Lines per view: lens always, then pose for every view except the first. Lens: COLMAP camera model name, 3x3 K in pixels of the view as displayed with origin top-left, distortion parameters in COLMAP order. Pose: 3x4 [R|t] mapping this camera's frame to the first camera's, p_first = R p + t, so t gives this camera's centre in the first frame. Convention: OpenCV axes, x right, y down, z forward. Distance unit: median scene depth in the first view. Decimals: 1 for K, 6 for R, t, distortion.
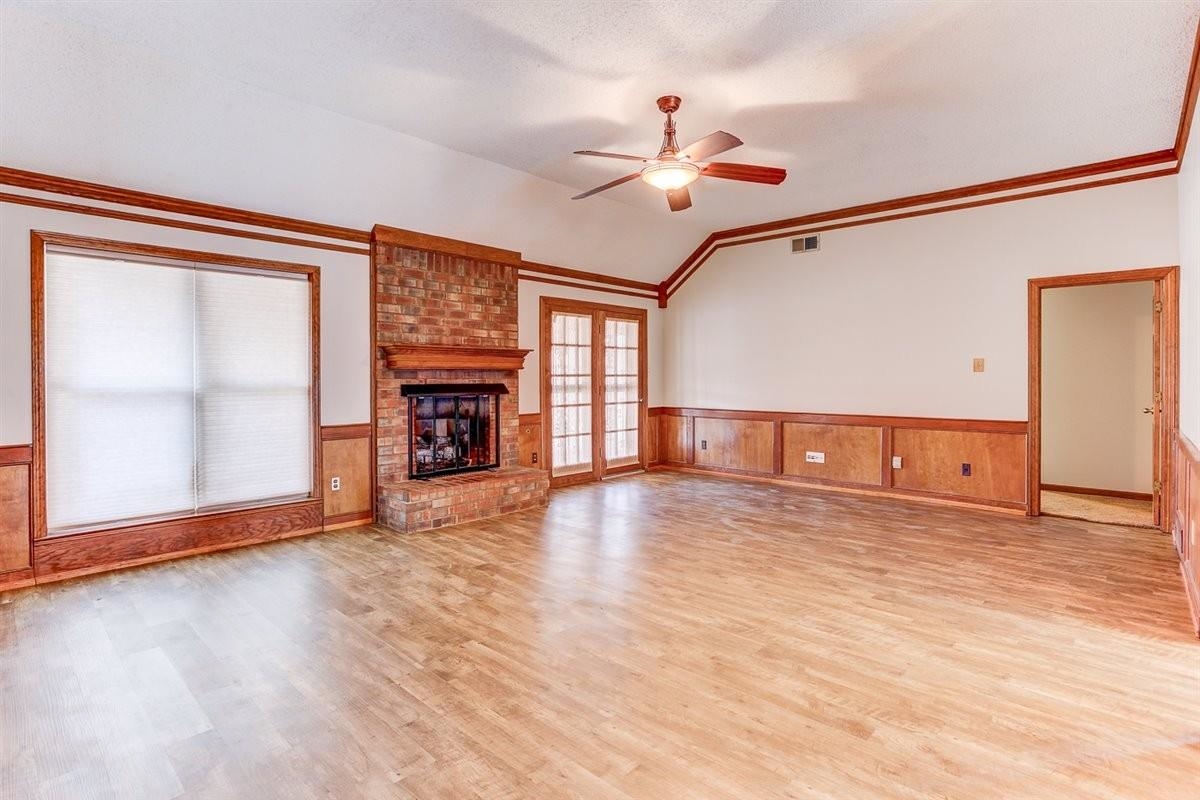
lens RADIAL K [[588.9, 0, 618.1], [0, 588.9, 383.9], [0, 0, 1]] dist [-0.058836, 0.030163]
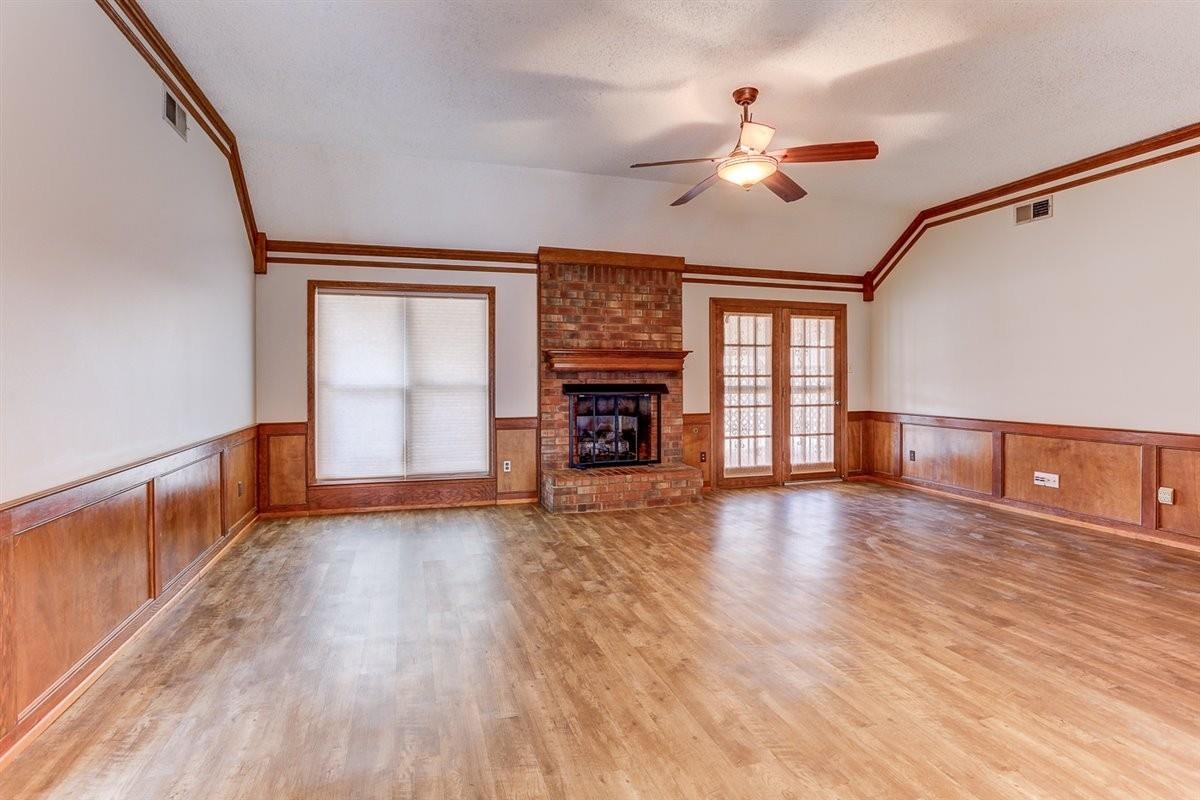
lens RADIAL K [[600.1, 0, 611.5], [0, 600.1, 381.0], [0, 0, 1]] dist [-0.053736, 0.029492]
pose [[0.869734, 0.003683, -0.493508, 0.277878], [-0.006430, 0.999972, -0.003869, -0.000824], [0.493480, 0.006538, 0.869733, 0.024621]]
